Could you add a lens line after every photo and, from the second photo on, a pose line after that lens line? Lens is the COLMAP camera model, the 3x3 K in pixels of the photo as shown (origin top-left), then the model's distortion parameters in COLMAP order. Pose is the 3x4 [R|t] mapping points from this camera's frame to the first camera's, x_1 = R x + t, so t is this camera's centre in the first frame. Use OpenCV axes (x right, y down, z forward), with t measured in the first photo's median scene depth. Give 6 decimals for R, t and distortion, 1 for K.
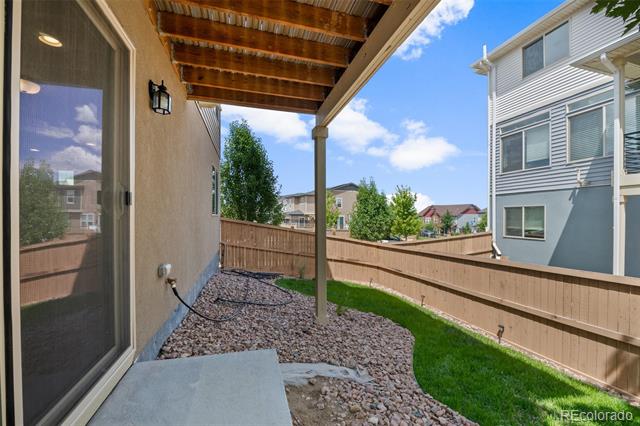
lens RADIAL K [[247.7, 0, 320.5], [0, 247.7, 215.0], [0, 0, 1]] dist [0.000788, 0.000106]
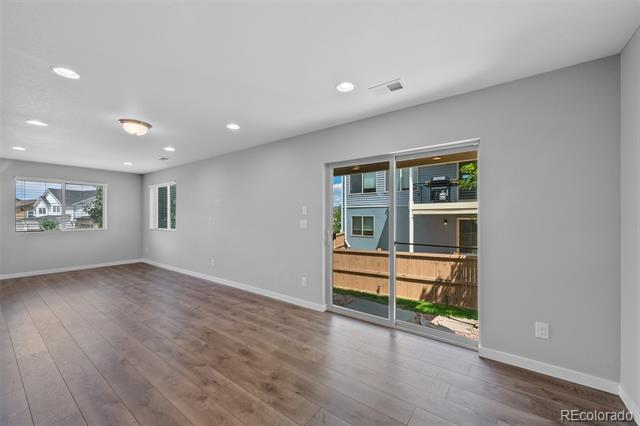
lens RADIAL K [[247.7, 0, 320.5], [0, 247.7, 215.0], [0, 0, 1]] dist [0.000788, 0.000106]
pose [[0.774325, 0.000599, 0.632788, -0.409778], [0.000589, 0.999998, -0.001667, -0.039778], [-0.632788, 0.001664, 0.774323, -0.071480]]
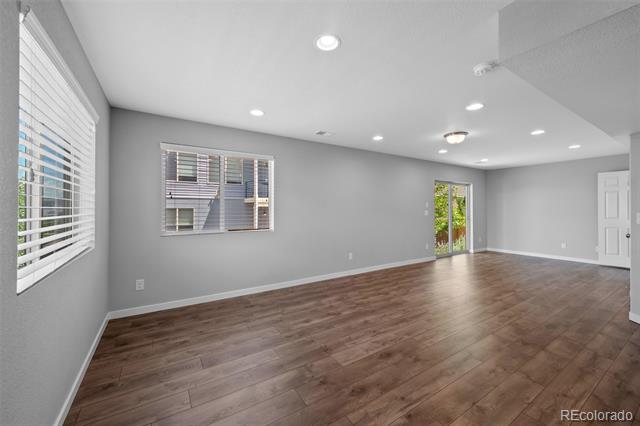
lens RADIAL K [[253.3, 0, 323.3], [0, 253.3, 210.3], [0, 0, 1]] dist [0.003451, 0.000258]
pose [[-0.305617, -0.008591, 0.952116, -0.722272], [-0.003219, 0.999963, 0.007989, -0.038275], [-0.952149, -0.000623, -0.305633, 0.670657]]
